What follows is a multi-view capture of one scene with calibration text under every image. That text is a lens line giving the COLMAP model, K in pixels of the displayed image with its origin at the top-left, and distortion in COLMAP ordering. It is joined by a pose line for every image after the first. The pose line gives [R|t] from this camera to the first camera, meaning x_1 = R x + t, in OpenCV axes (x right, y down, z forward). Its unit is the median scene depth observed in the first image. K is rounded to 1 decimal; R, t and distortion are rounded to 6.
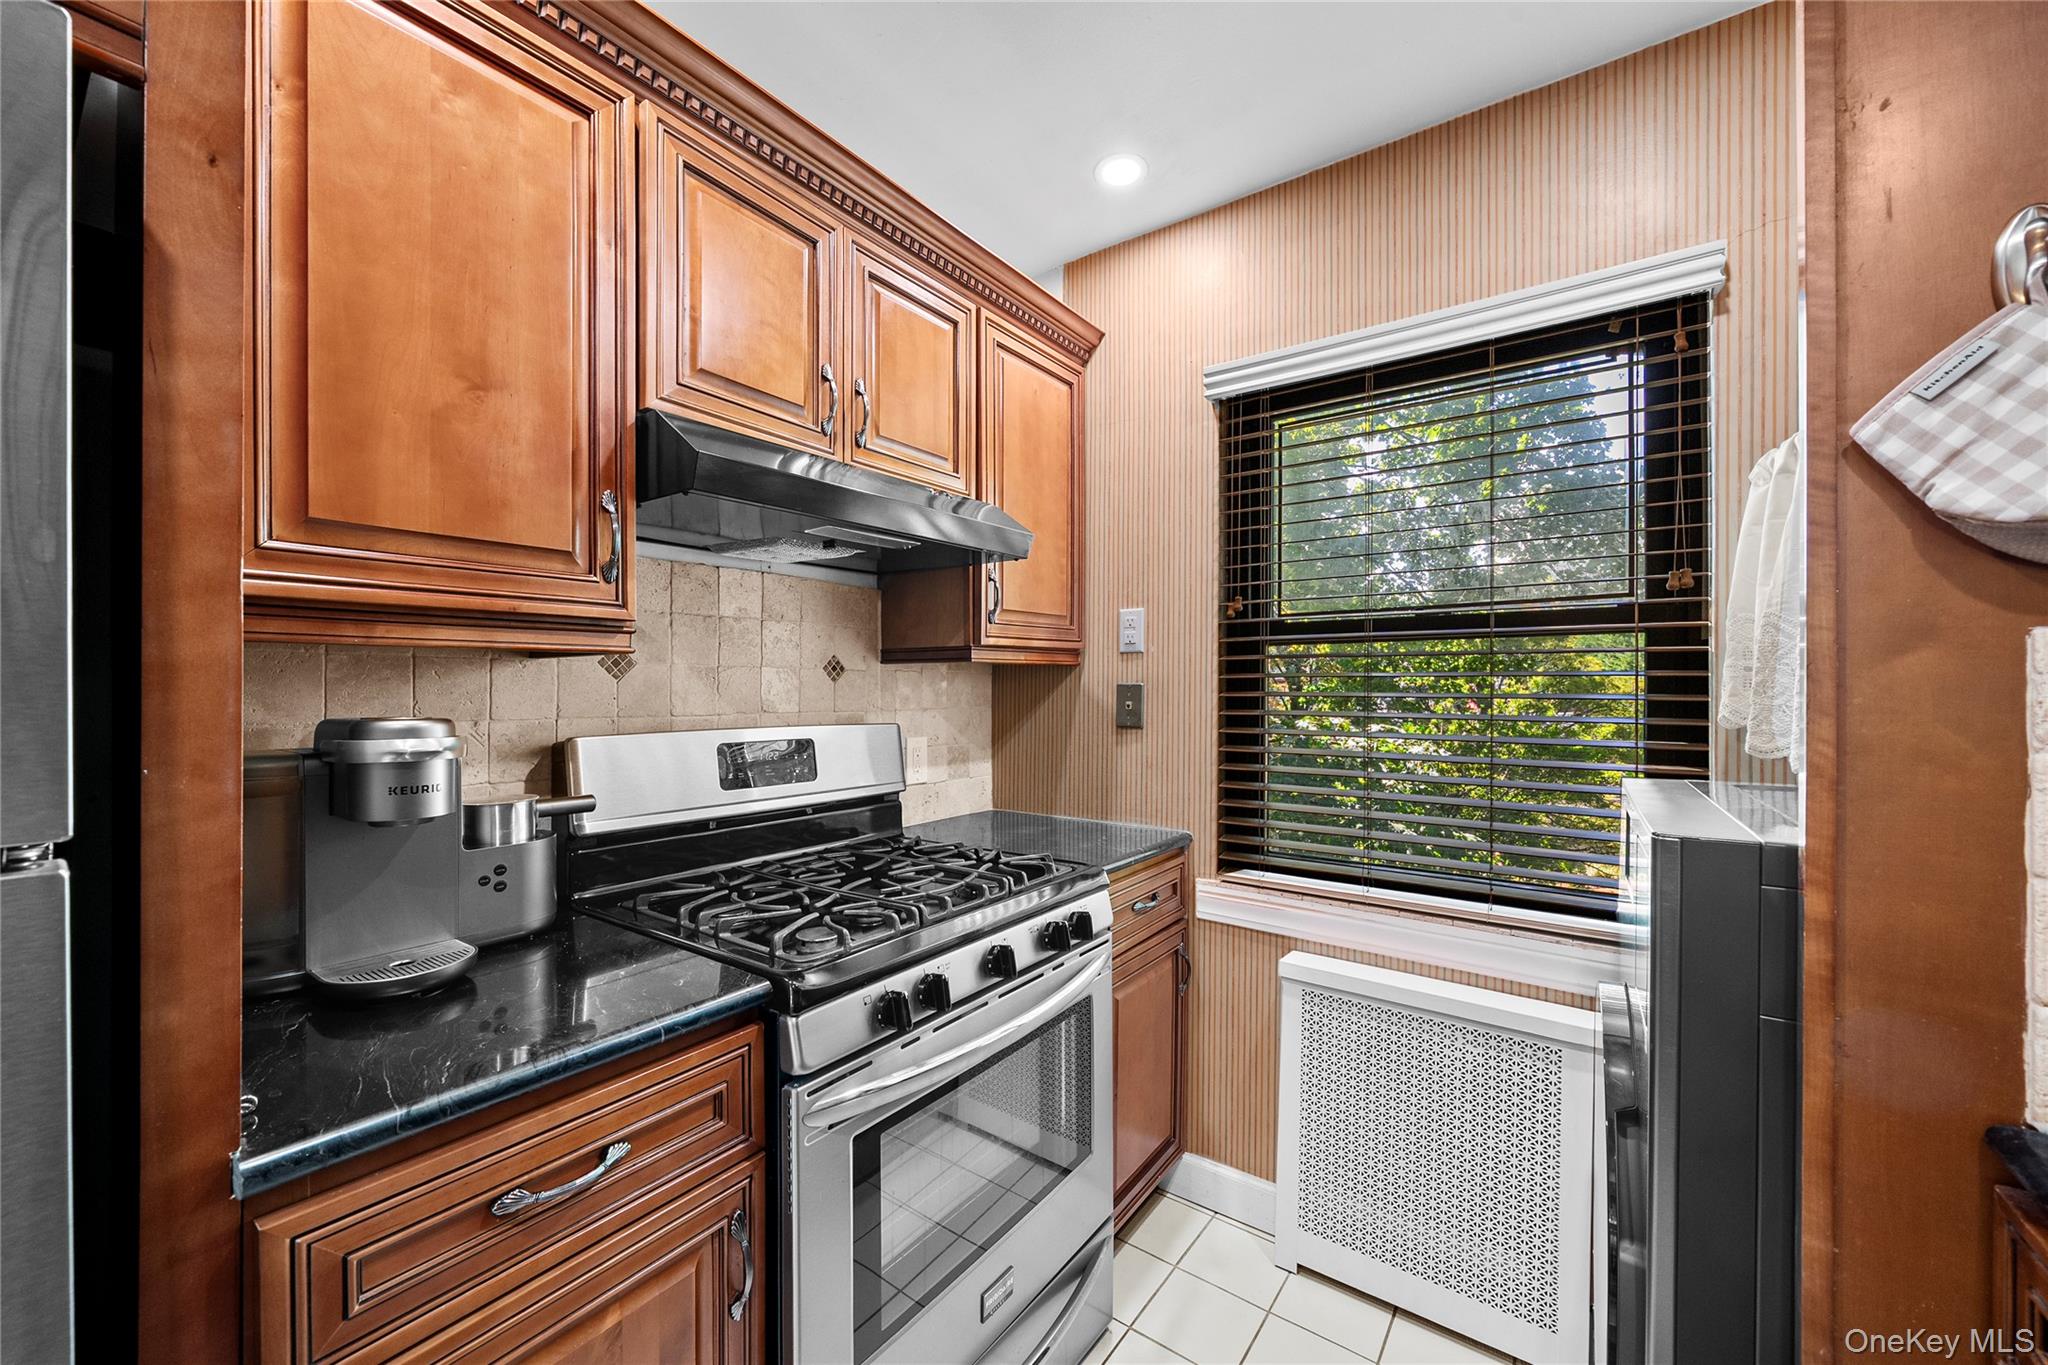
lens RADIAL K [[776.4, 0, 1026.0], [0, 776.4, 691.2], [0, 0, 1]] dist [0.000136, -0.000045]
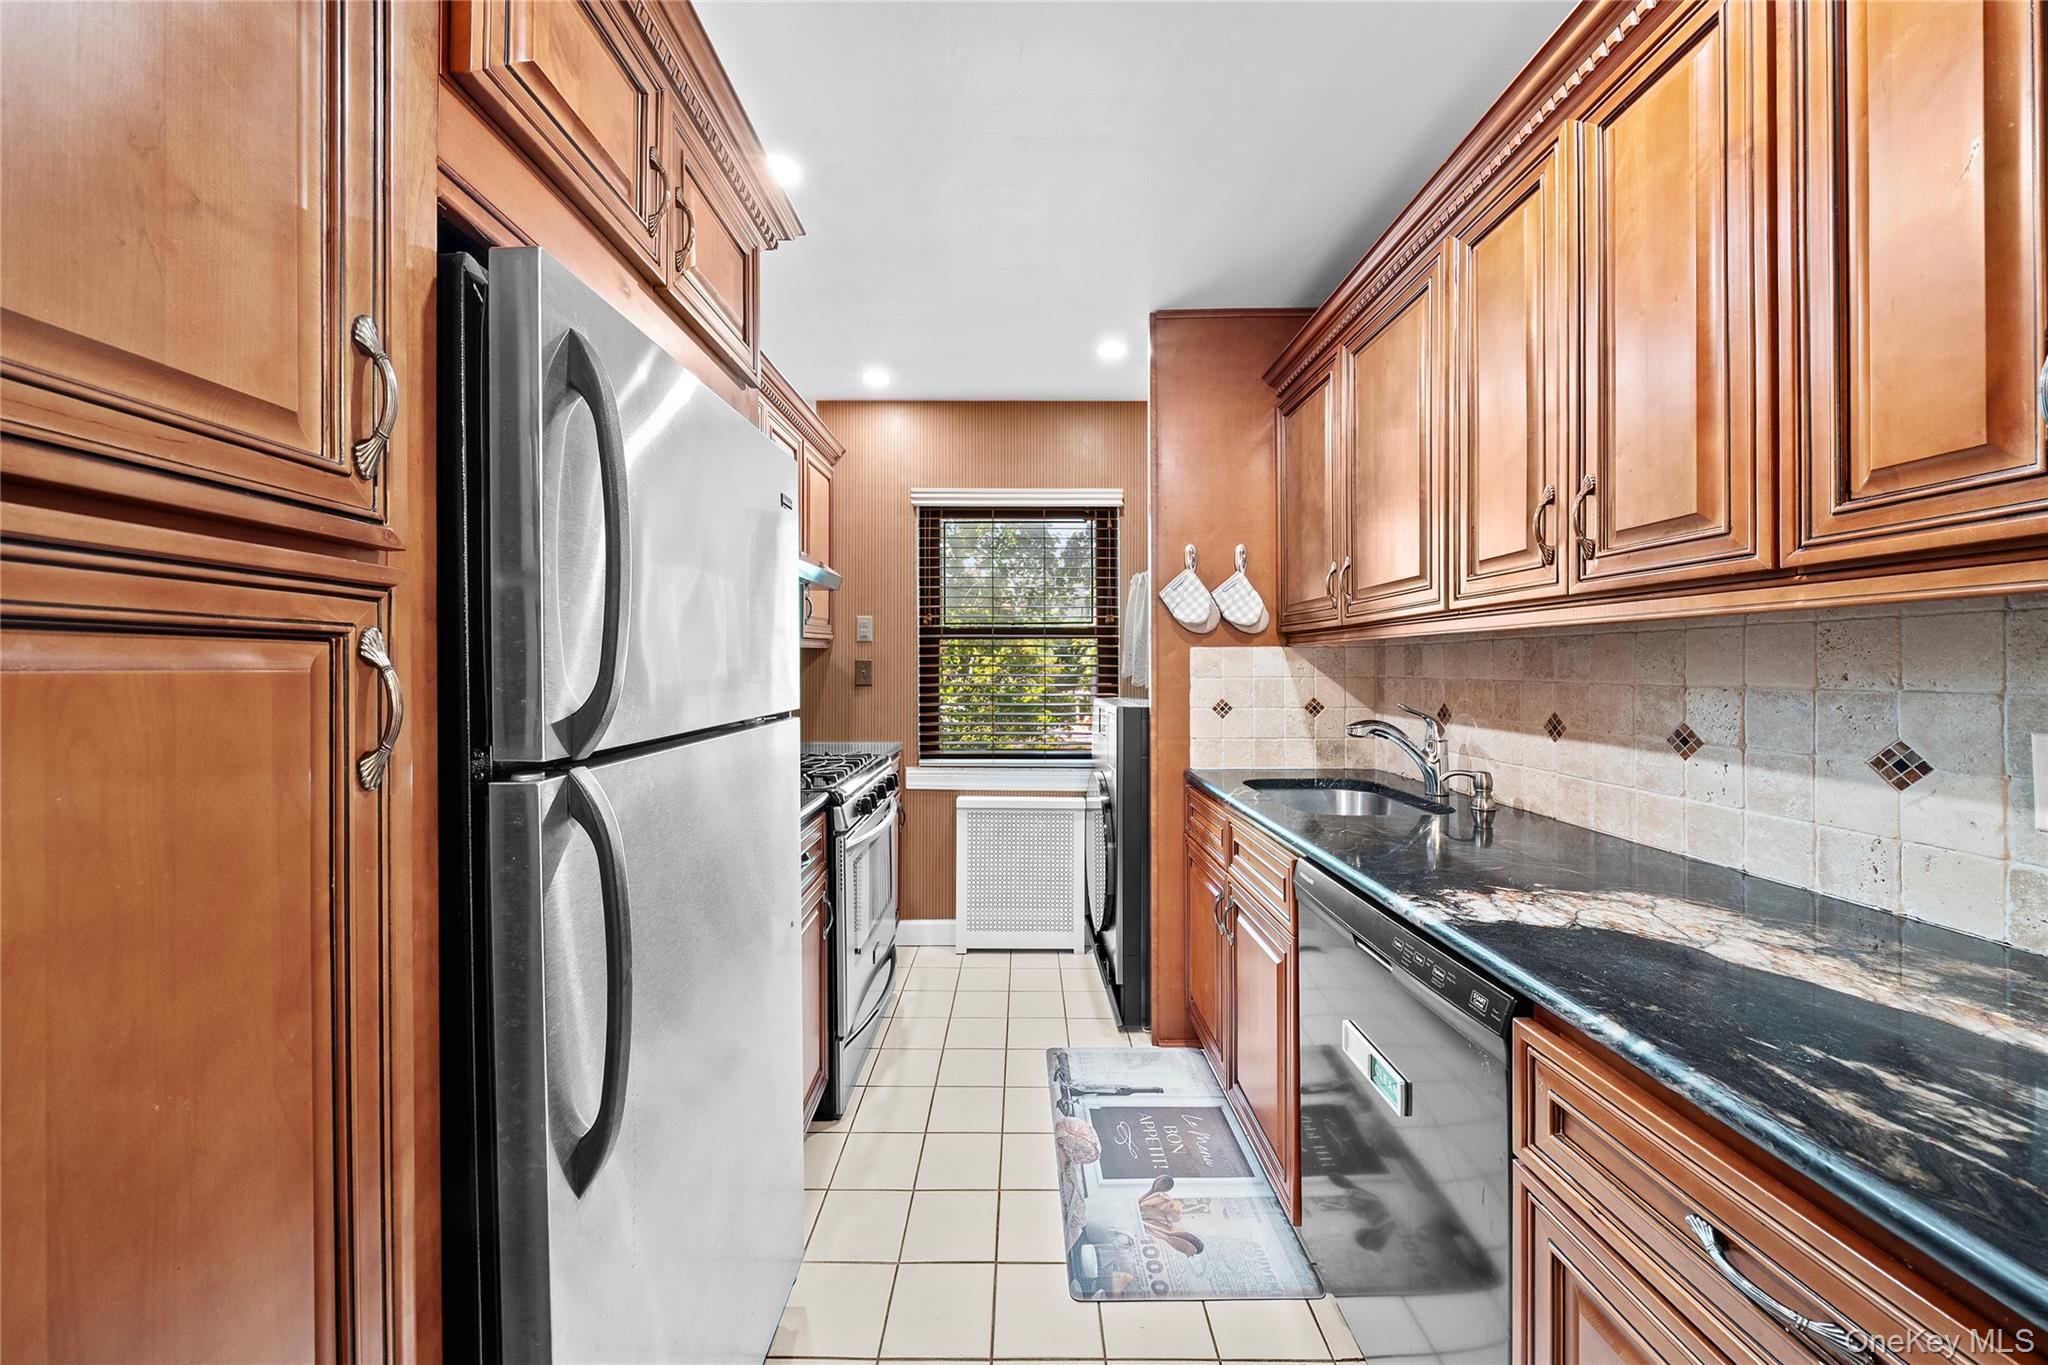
lens RADIAL K [[704.4, 0, 1016.3], [0, 704.4, 663.3], [0, 0, 1]] dist [-0.001619, -0.000167]
pose [[0.809582, -0.003498, 0.586996, -0.714649], [0.004727, 0.999989, -0.000560, 0.000898], [-0.586988, 0.003228, 0.809589, -0.643575]]
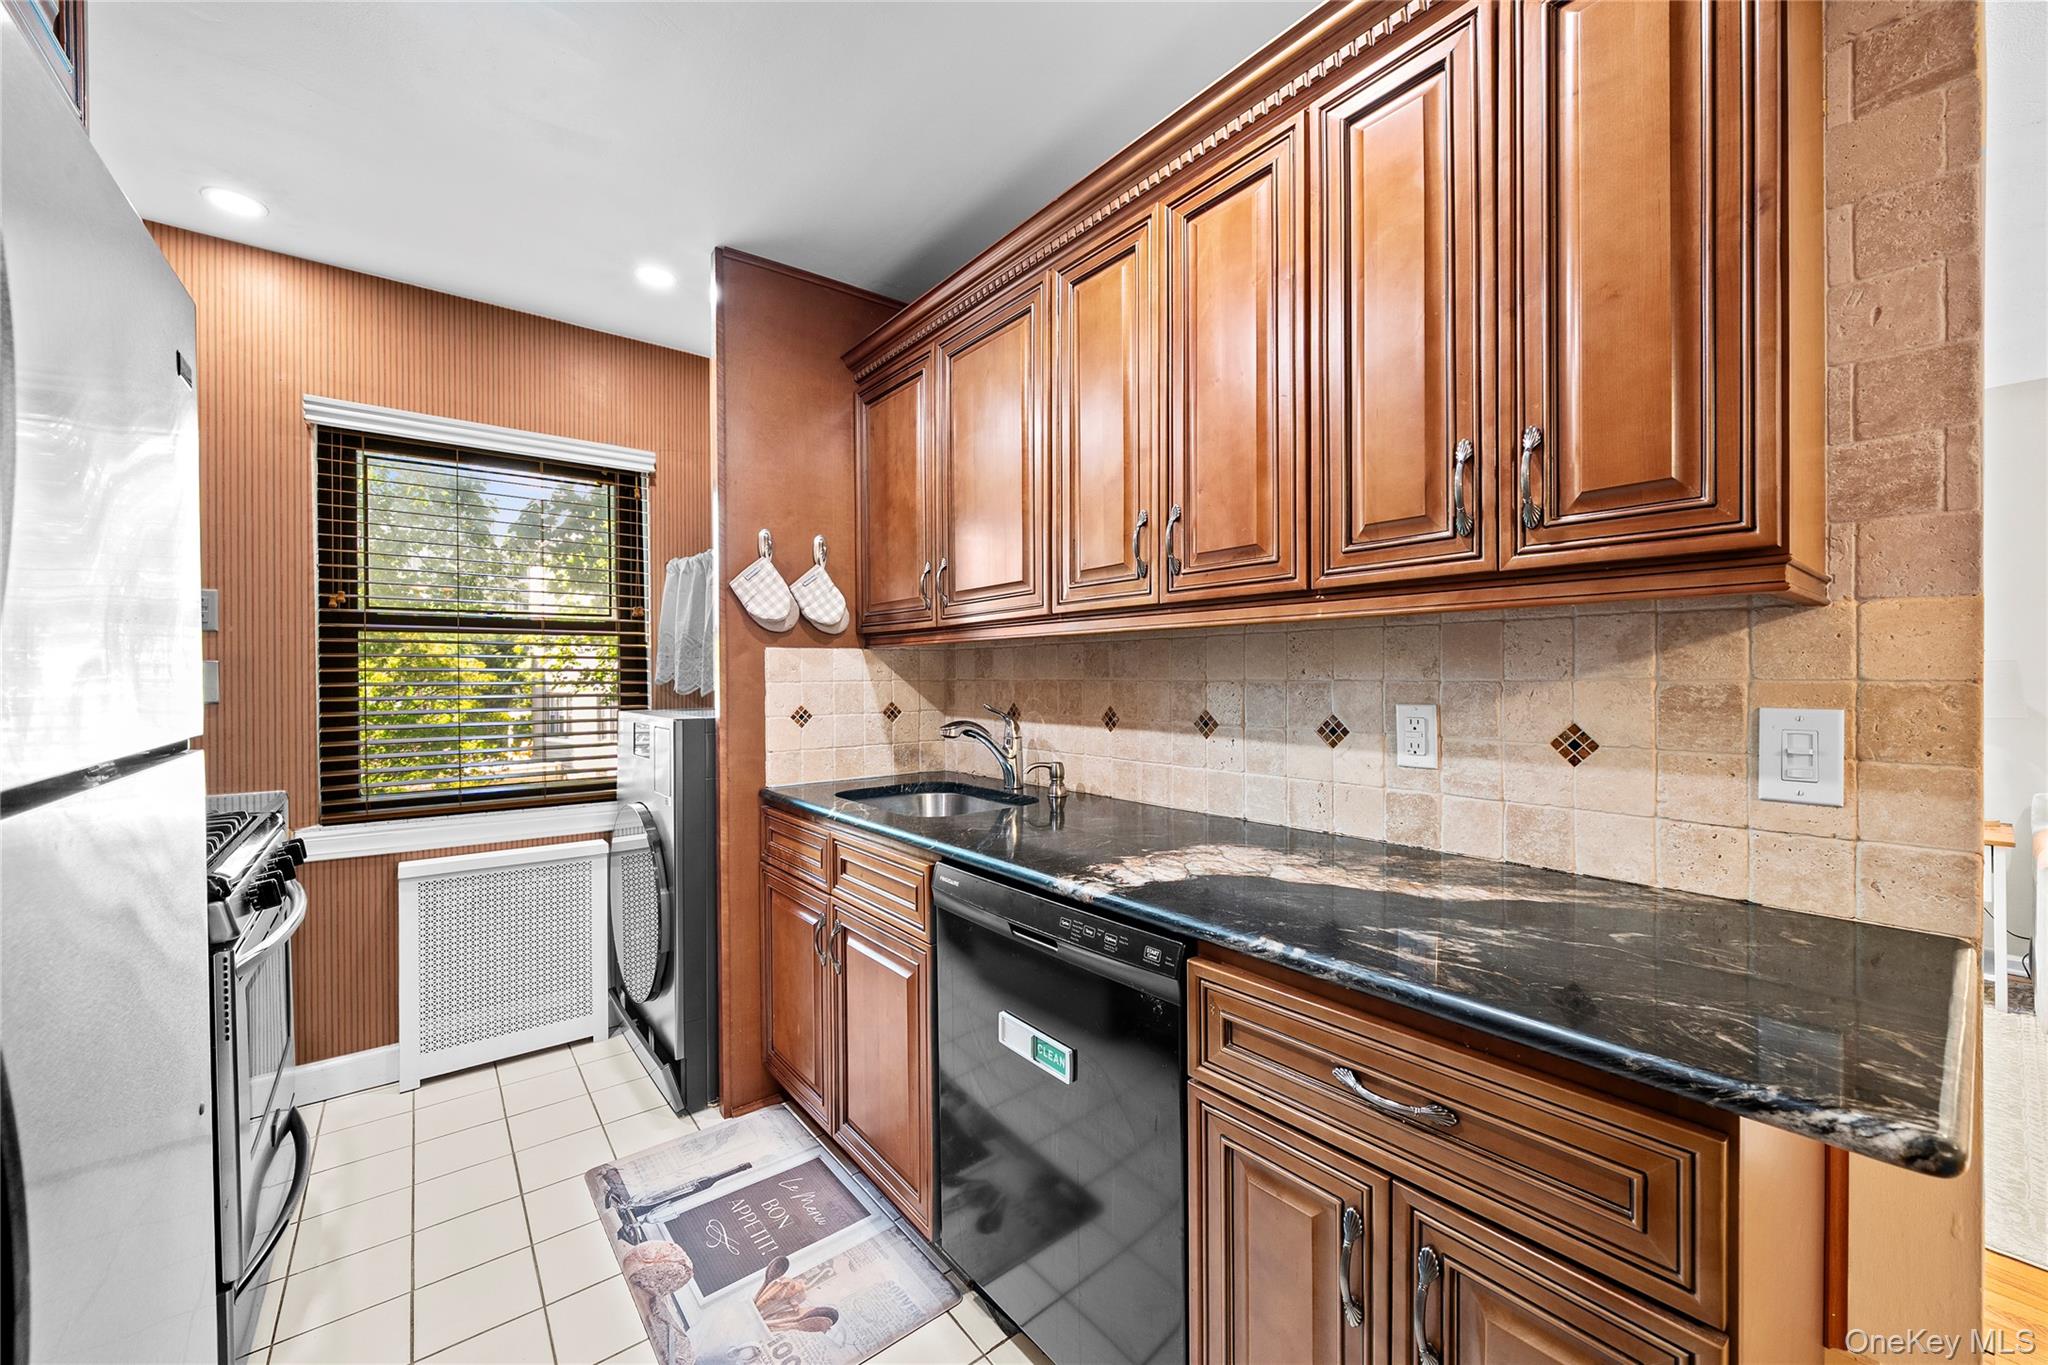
lens RADIAL K [[778.2, 0, 1008.8], [0, 778.2, 678.3], [0, 0, 1]] dist [-0.000832, -0.000308]
pose [[0.273841, -0.010070, 0.961722, -0.804425], [0.005880, 0.999944, 0.008796, 0.015787], [-0.961757, 0.003246, 0.273885, -0.461299]]
